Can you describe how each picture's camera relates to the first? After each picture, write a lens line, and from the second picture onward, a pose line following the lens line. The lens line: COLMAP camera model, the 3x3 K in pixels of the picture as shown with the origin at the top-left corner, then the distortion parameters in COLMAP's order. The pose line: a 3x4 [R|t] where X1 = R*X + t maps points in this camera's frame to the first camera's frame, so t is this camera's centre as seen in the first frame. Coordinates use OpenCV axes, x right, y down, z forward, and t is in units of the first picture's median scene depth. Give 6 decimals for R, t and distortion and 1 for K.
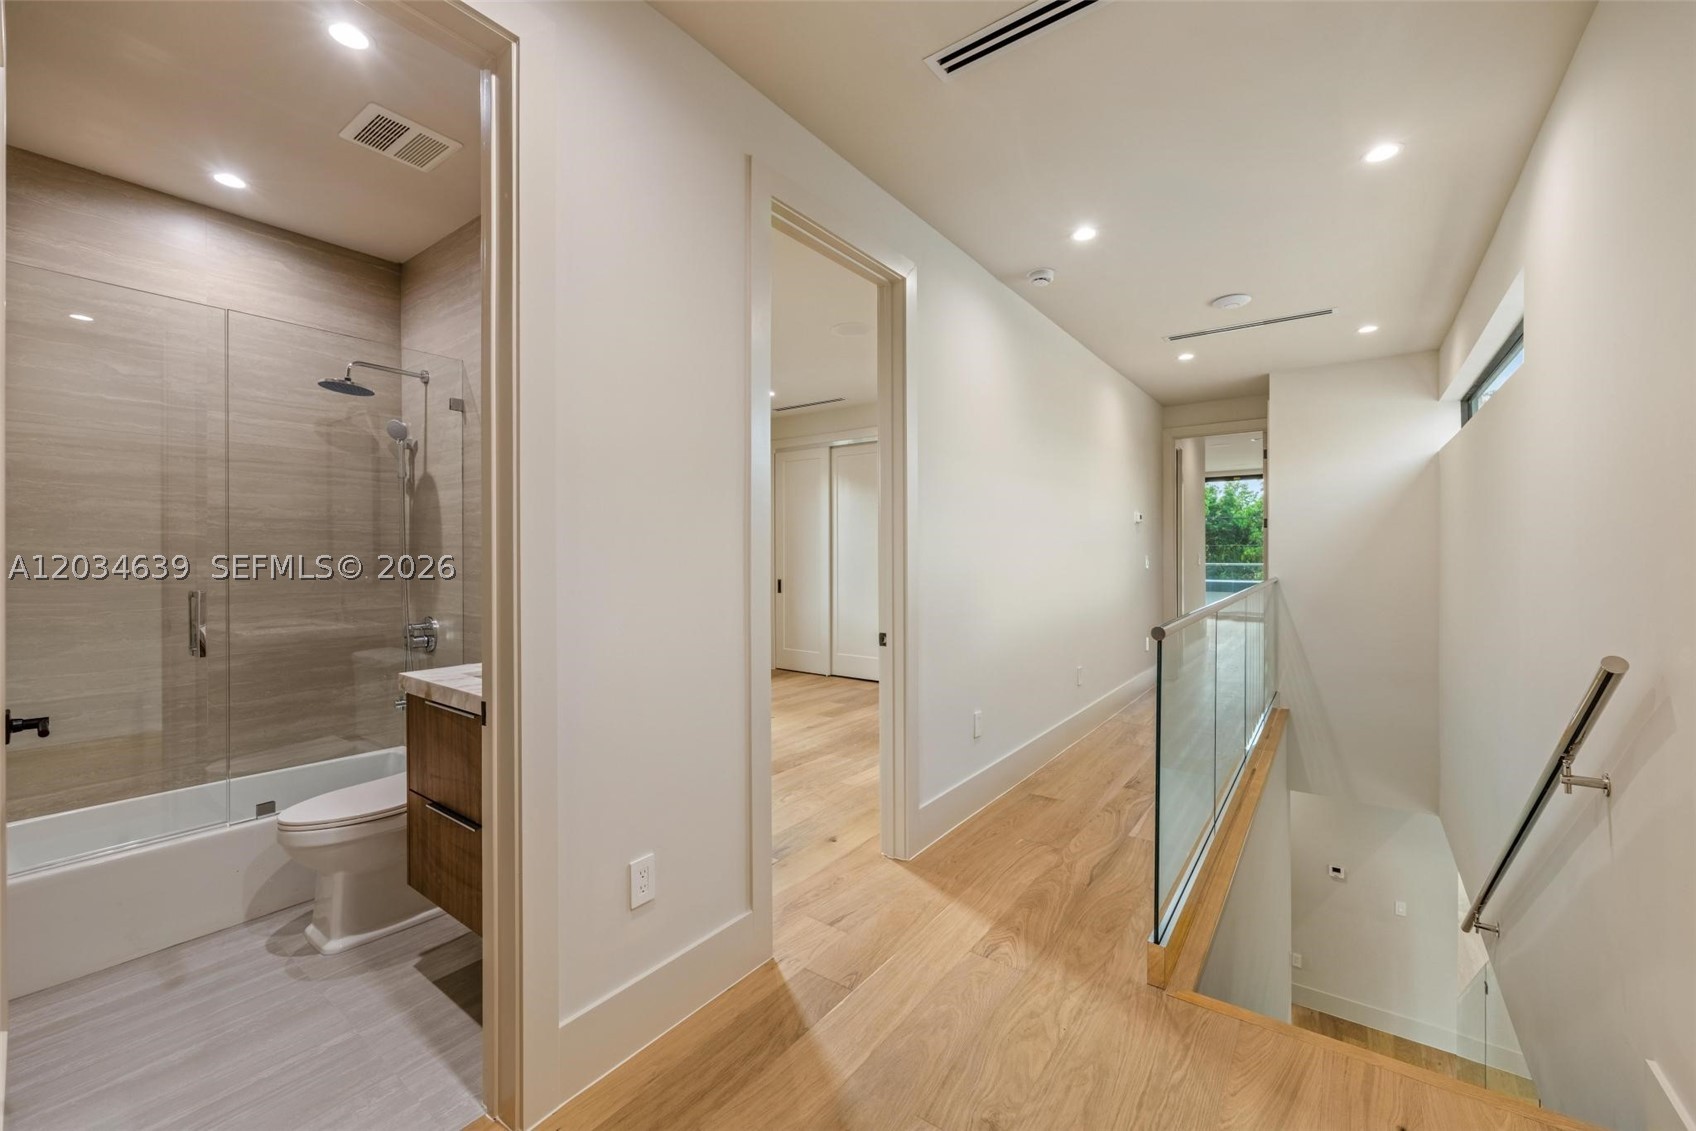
lens RADIAL K [[678.4, 0, 841.0], [0, 678.4, 564.2], [0, 0, 1]] dist [0.002784, 0.000048]
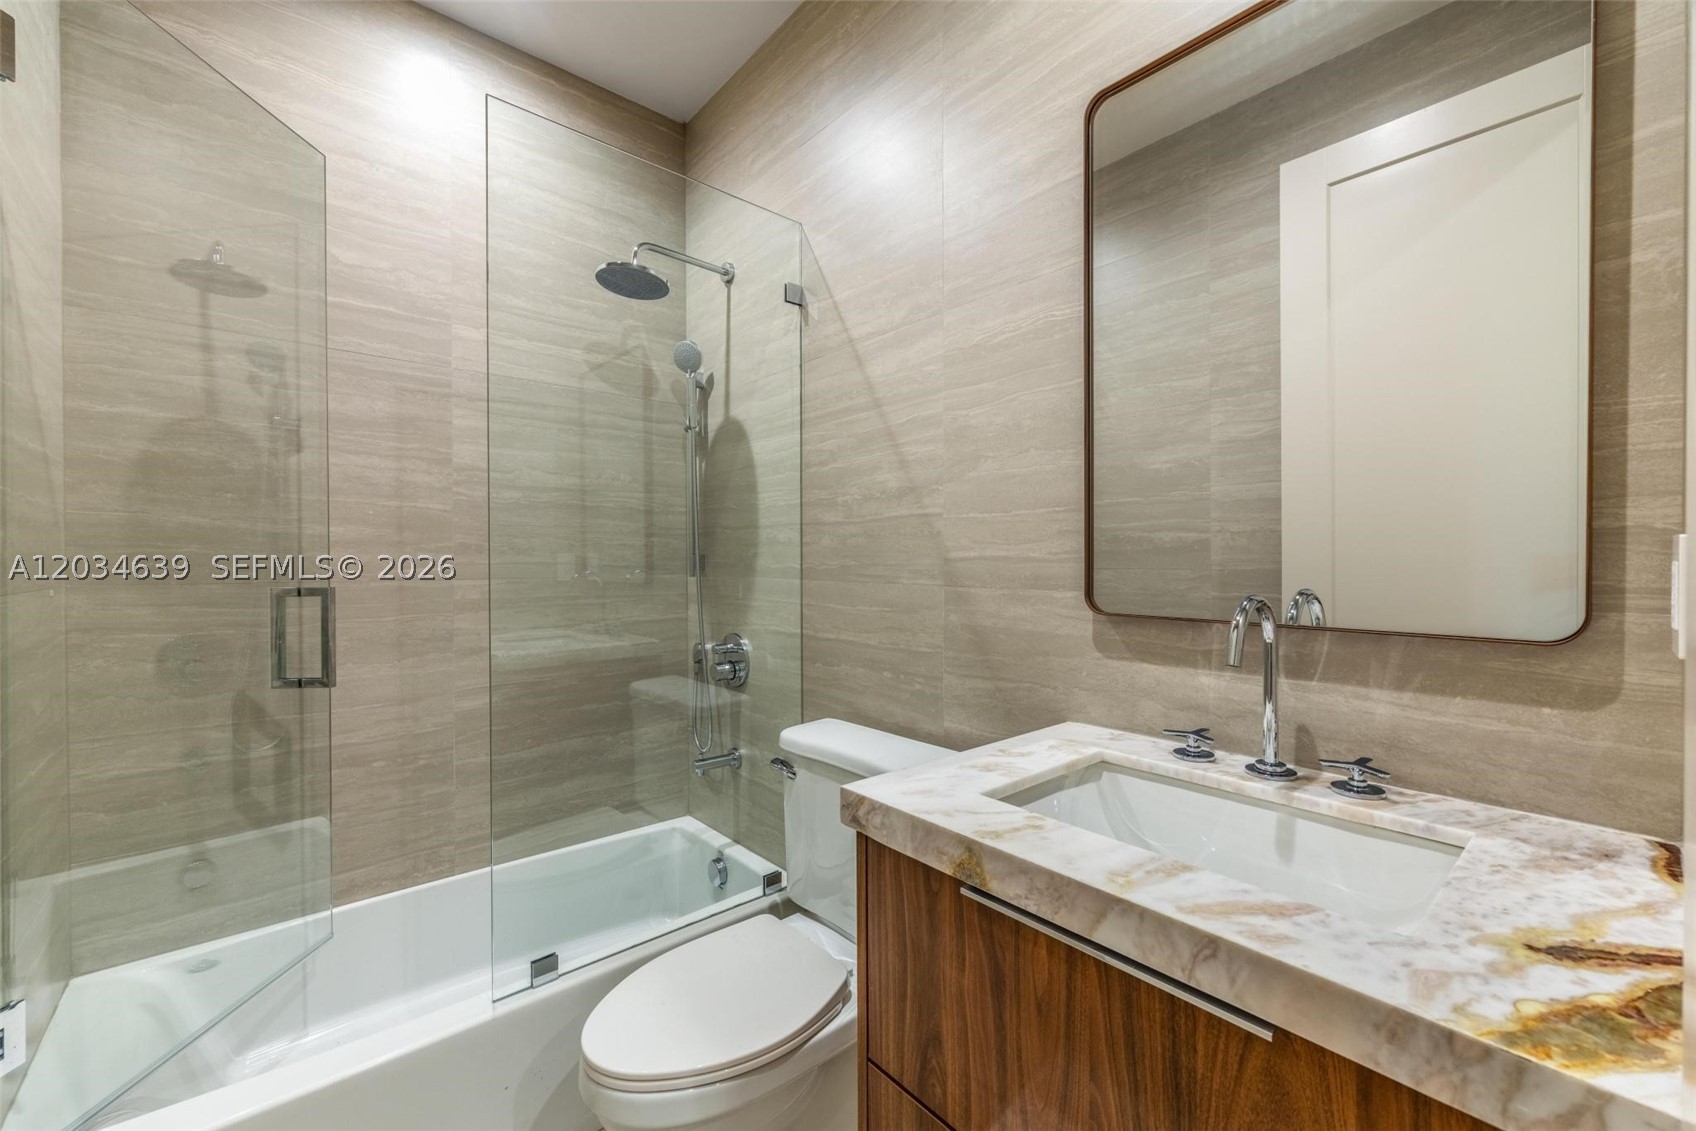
lens RADIAL K [[681.7, 0, 847.3], [0, 681.7, 575.3], [0, 0, 1]] dist [-0.000757, 0.000303]
pose [[0.977222, 0.002855, -0.212198, -0.380340], [-0.000767, 0.999950, 0.009920, 0.014803], [0.212216, -0.009532, 0.977176, 0.395136]]
